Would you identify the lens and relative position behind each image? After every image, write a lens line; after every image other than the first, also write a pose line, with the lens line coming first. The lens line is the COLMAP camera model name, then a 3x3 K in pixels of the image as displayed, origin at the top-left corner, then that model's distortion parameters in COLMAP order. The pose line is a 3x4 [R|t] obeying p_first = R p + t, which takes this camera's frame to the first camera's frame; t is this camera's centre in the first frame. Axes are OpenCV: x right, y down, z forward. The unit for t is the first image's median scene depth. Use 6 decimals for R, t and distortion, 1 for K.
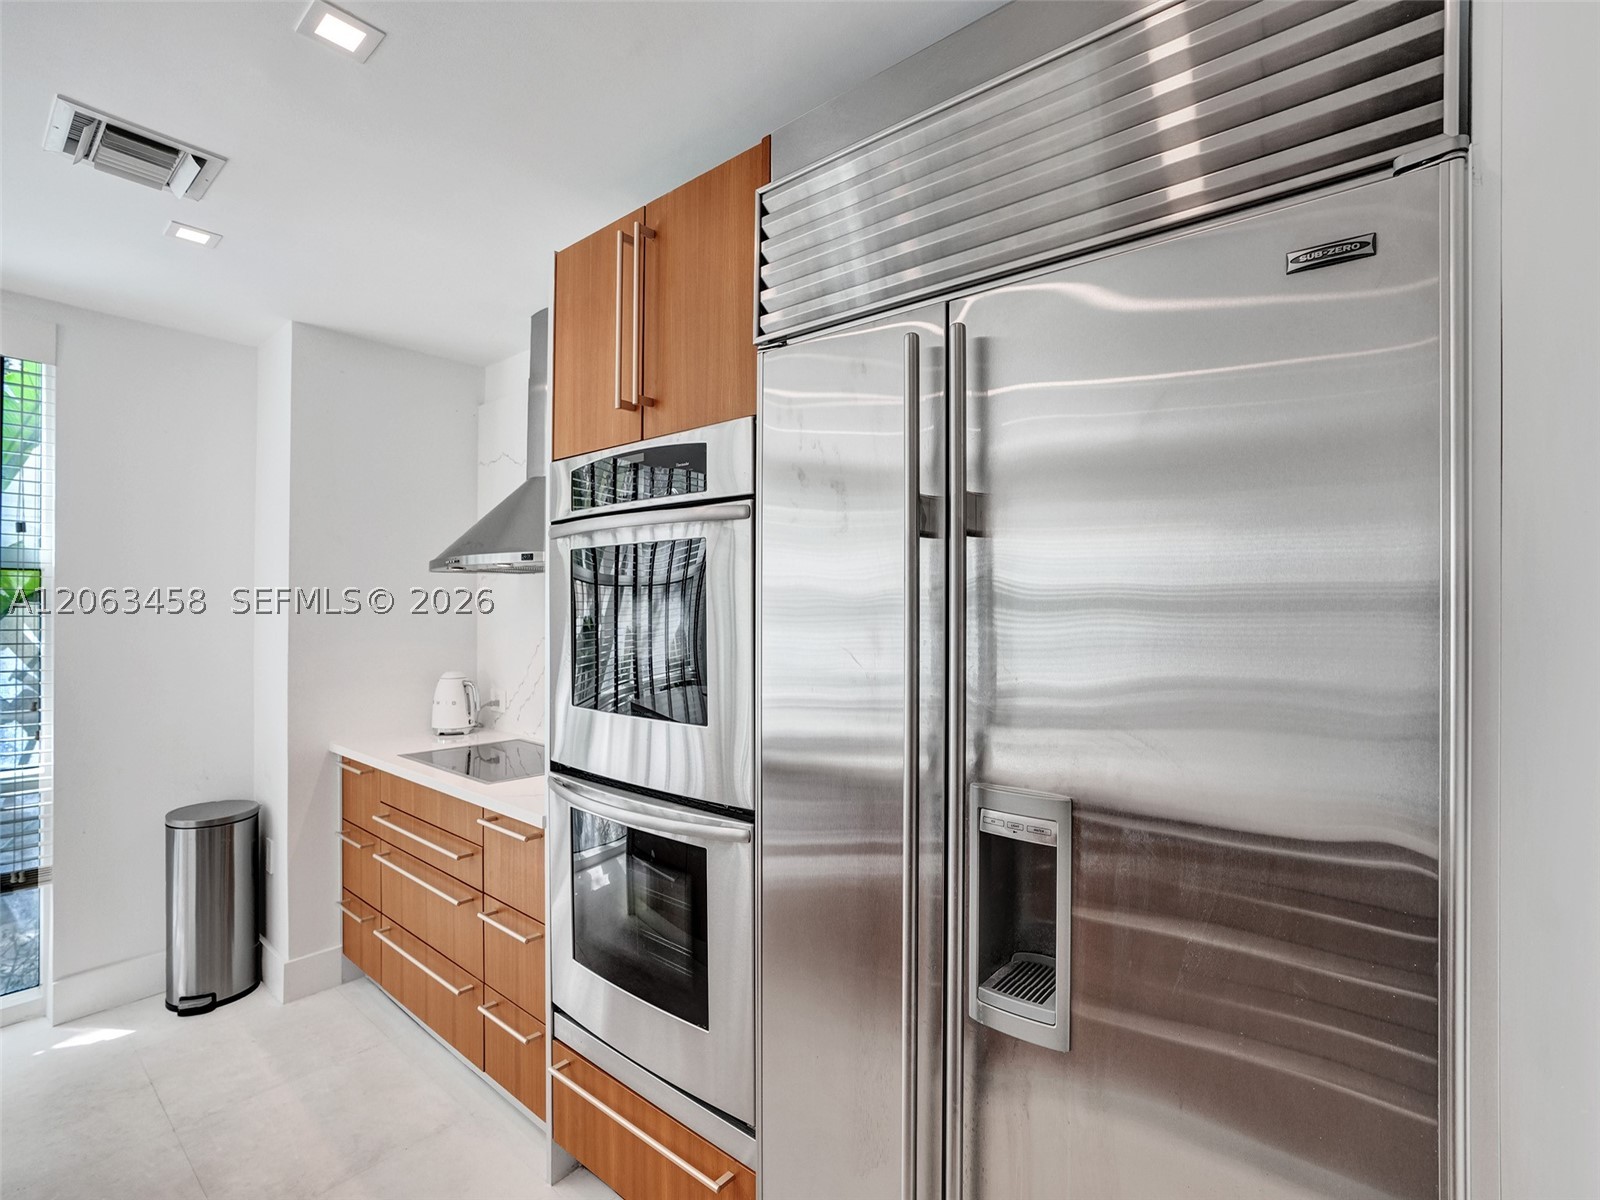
lens RADIAL K [[771.0, 0, 797.0], [0, 771.0, 596.1], [0, 0, 1]] dist [-0.025315, 0.010597]
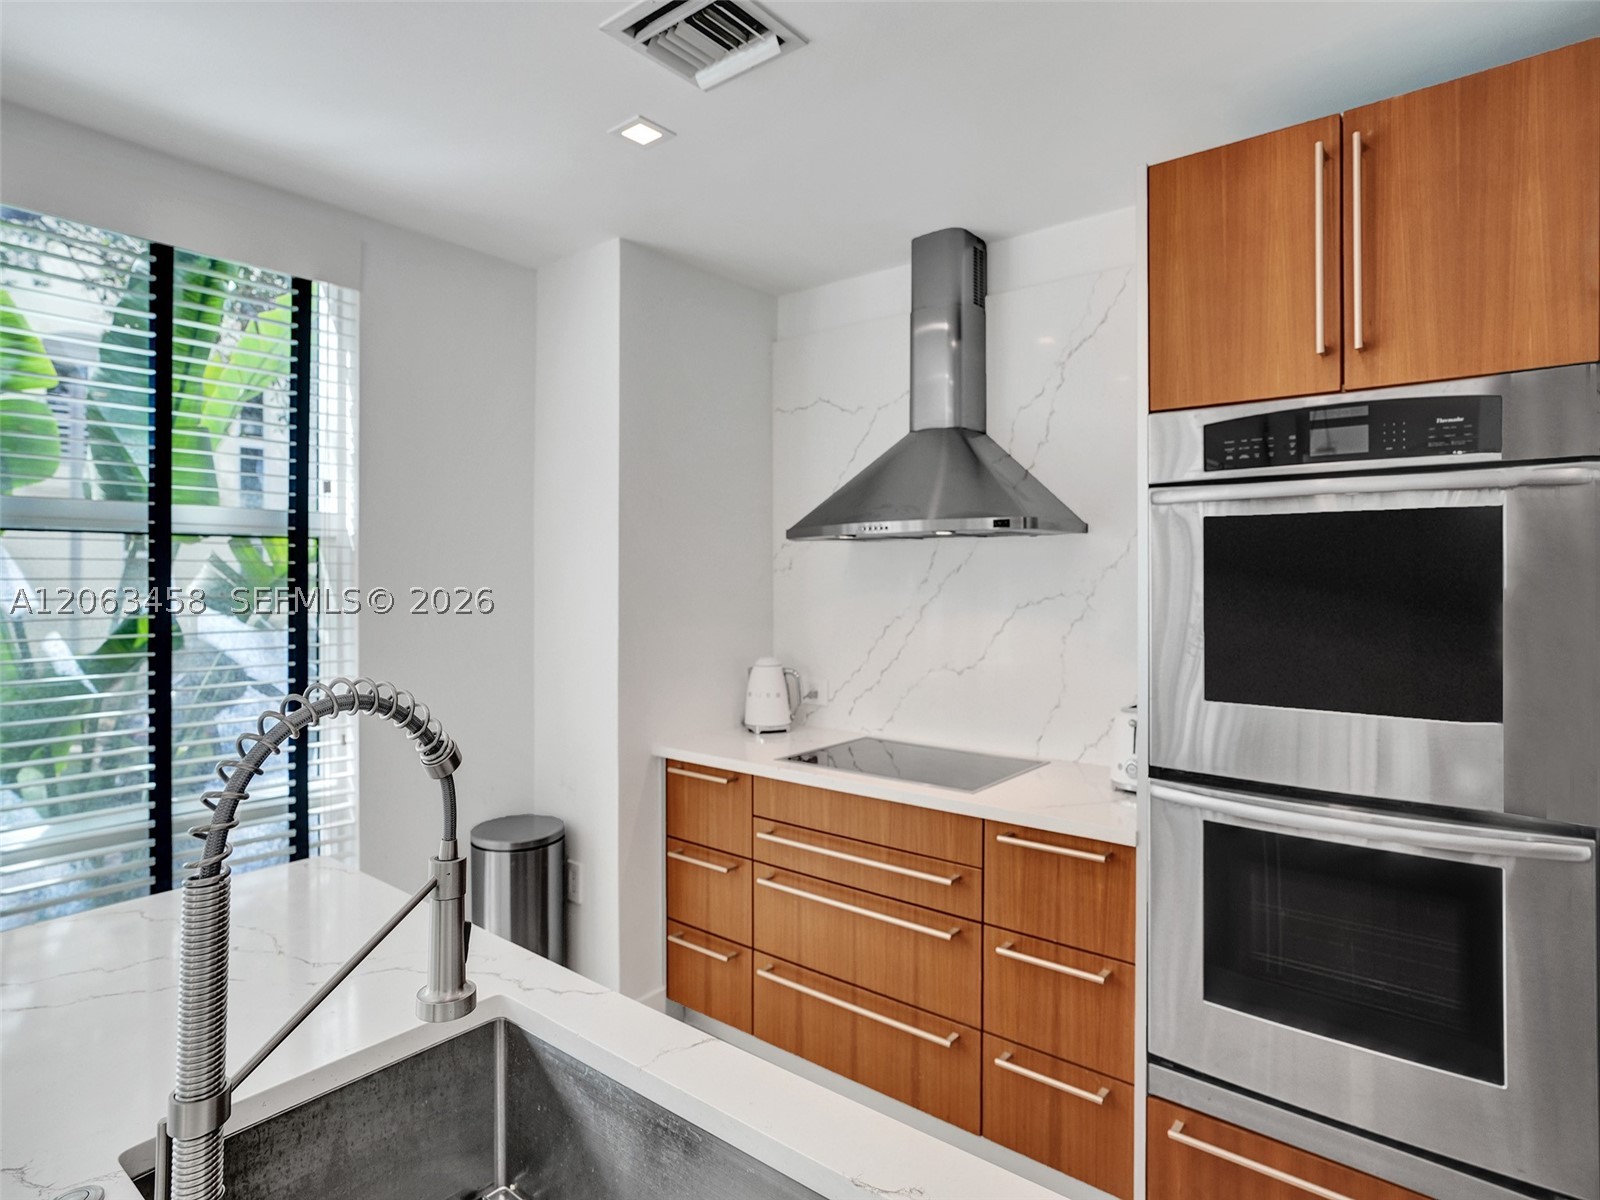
lens RADIAL K [[880.2, 0, 804.2], [0, 880.2, 566.3], [0, 0, 1]] dist [-0.014024, 0.001454]
pose [[0.999069, -0.002487, 0.043073, -0.658482], [0.002208, 0.999976, 0.006523, -0.012026], [-0.043088, -0.006422, 0.999051, 0.044006]]
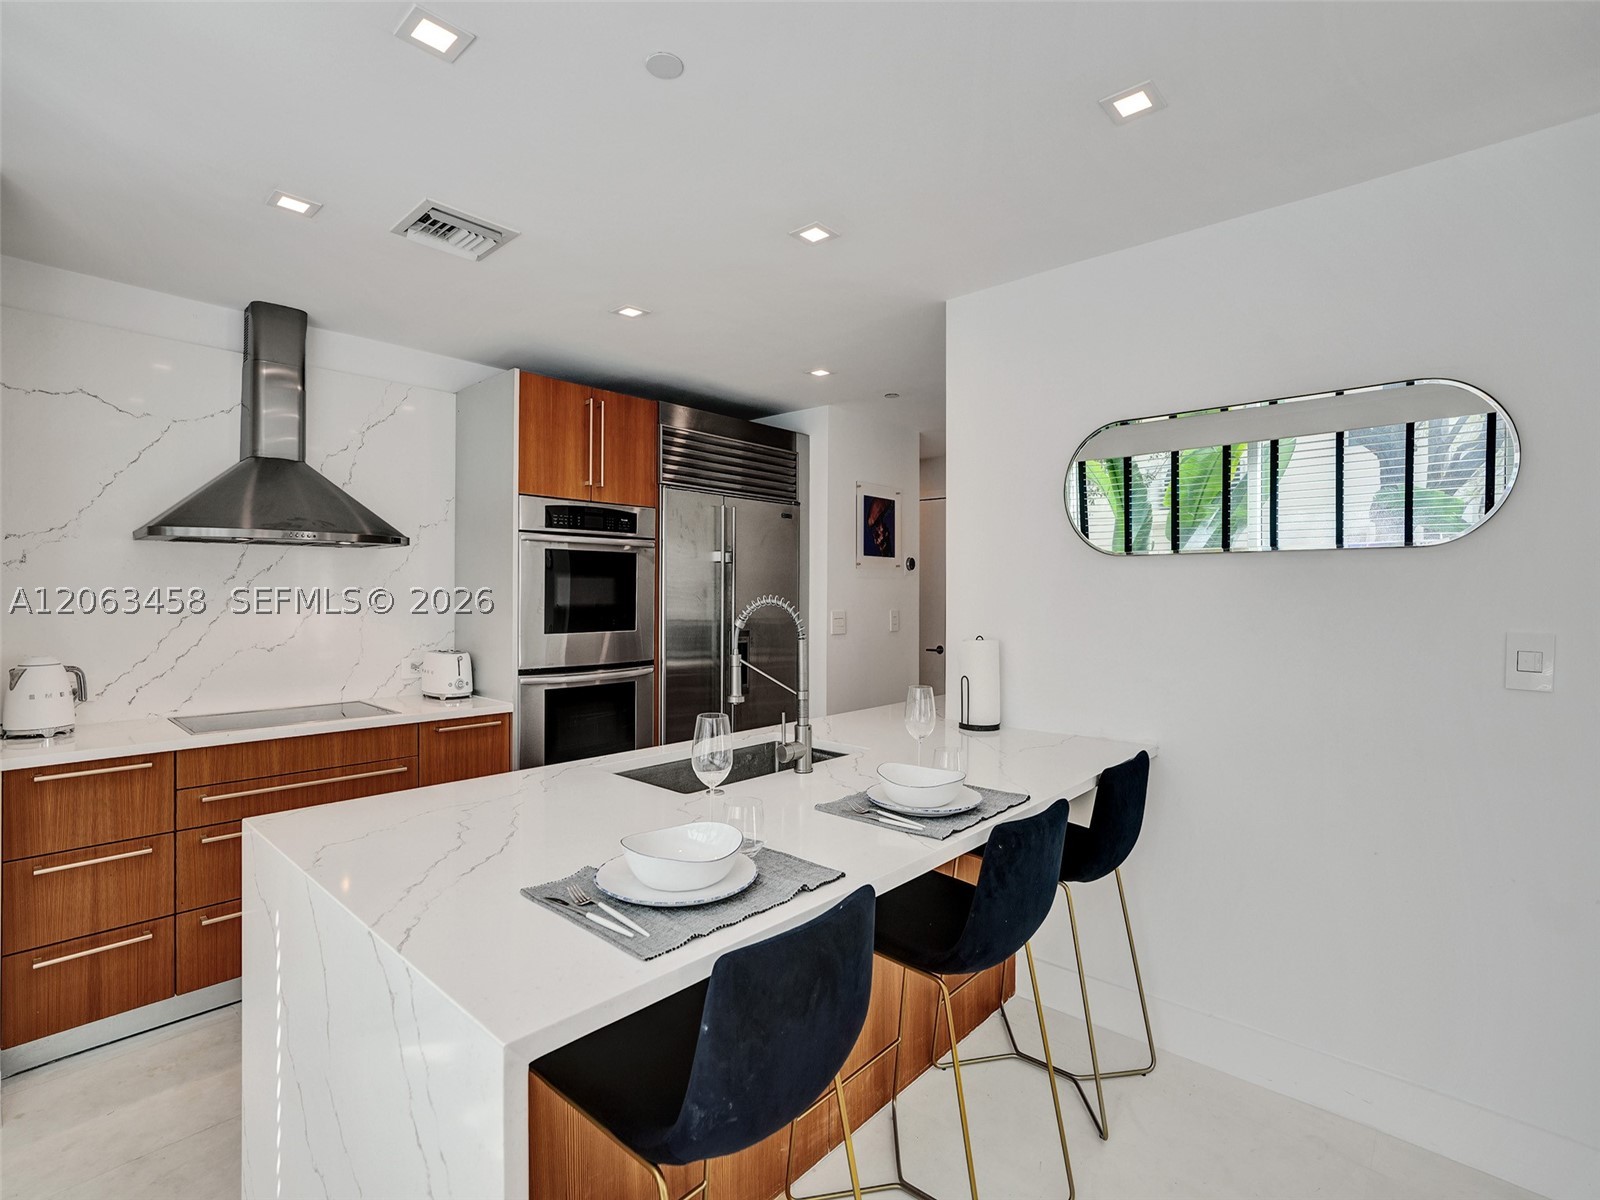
lens RADIAL K [[771.0, 0, 811.1], [0, 771.0, 595.0], [0, 0, 1]] dist [-0.025315, 0.010597]
pose [[0.017005, 0.003104, 0.999851, -1.784962], [-0.013031, 0.999911, -0.002883, 0.038928], [-0.999770, -0.012980, 0.017044, 0.286270]]
